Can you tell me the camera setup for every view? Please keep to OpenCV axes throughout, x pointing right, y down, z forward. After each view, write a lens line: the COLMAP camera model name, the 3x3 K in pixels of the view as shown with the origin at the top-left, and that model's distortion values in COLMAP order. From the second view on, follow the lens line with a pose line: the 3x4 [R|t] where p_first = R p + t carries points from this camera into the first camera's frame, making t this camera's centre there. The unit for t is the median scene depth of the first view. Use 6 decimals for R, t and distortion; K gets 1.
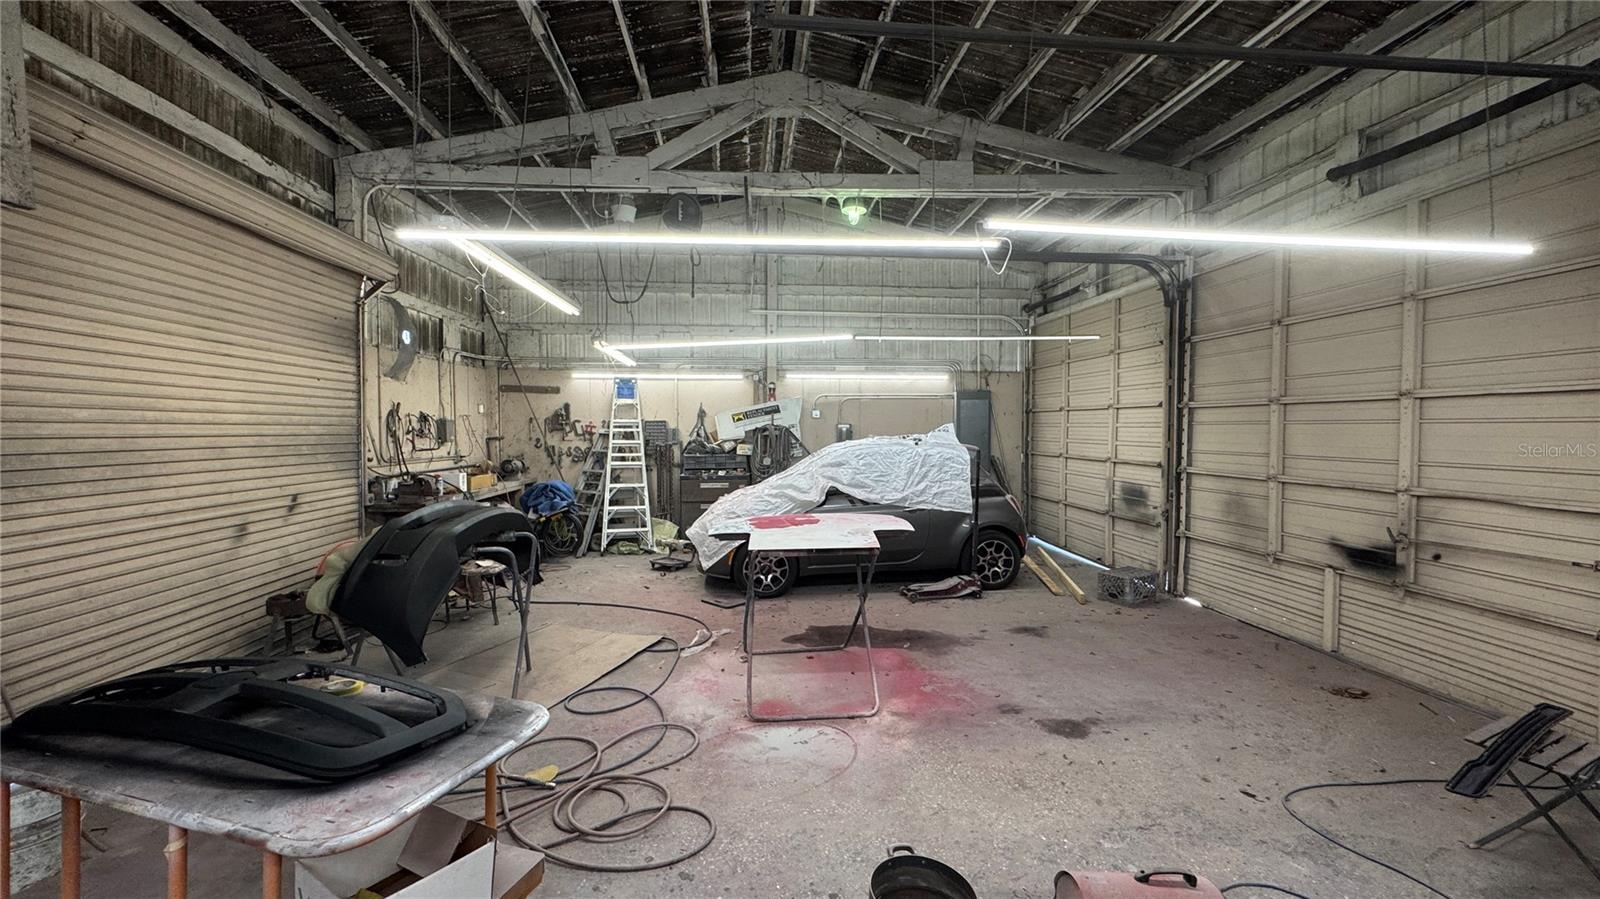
lens RADIAL K [[638.9, 0, 797.8], [0, 638.9, 449.5], [0, 0, 1]] dist [-0.002986, 0.000103]
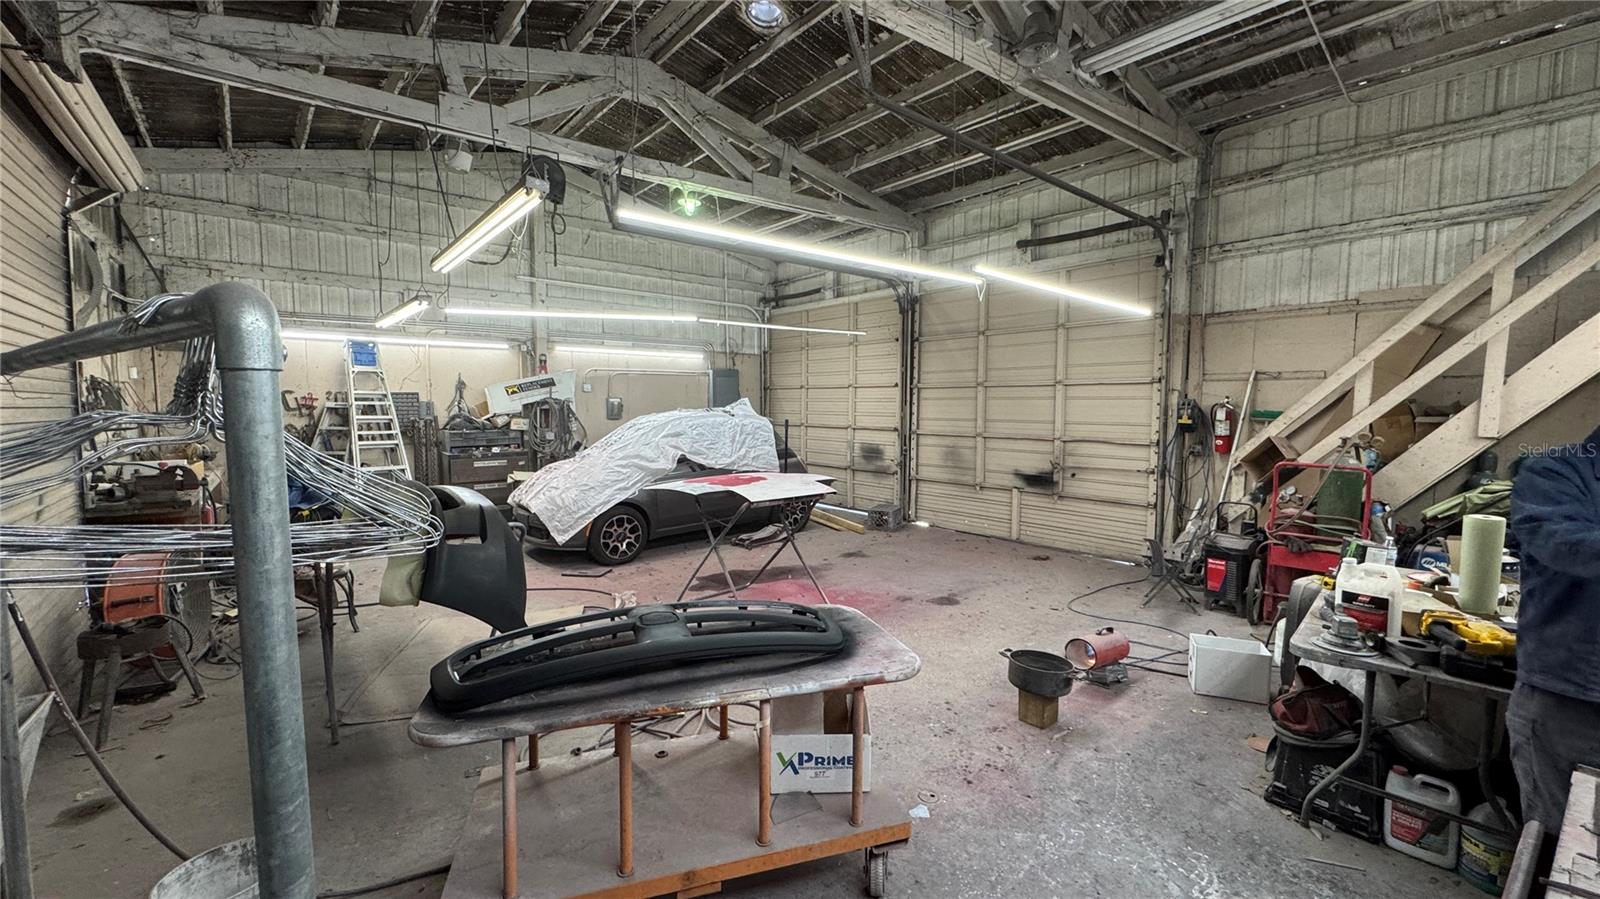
lens RADIAL K [[638.5, 0, 798.5], [0, 638.5, 449.4], [0, 0, 1]] dist [-0.001951, 0.000110]
pose [[0.824969, -0.038022, 0.563897, -0.409531], [0.016853, 0.998946, 0.042700, 0.005810], [-0.564926, -0.025723, 0.824741, -0.020541]]
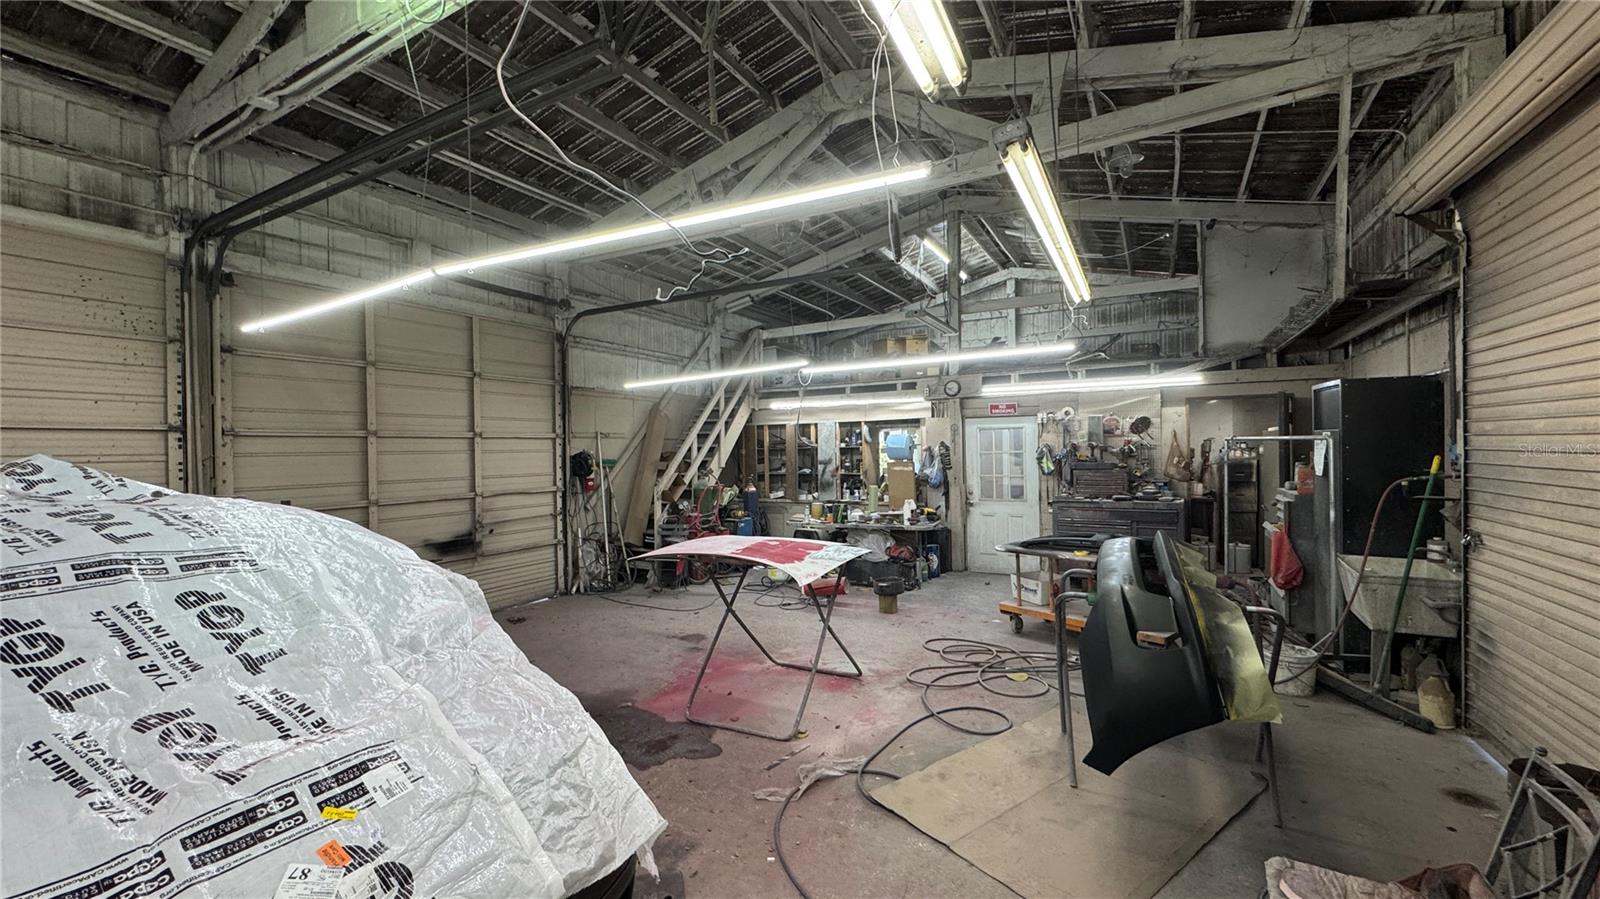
lens RADIAL K [[638.5, 0, 798.5], [0, 638.5, 449.4], [0, 0, 1]] dist [-0.001951, 0.000110]
pose [[-0.834373, 0.012606, 0.551056, -0.412159], [0.034859, 0.998944, 0.029929, -0.047295], [-0.550097, 0.044181, -0.833931, 1.281689]]
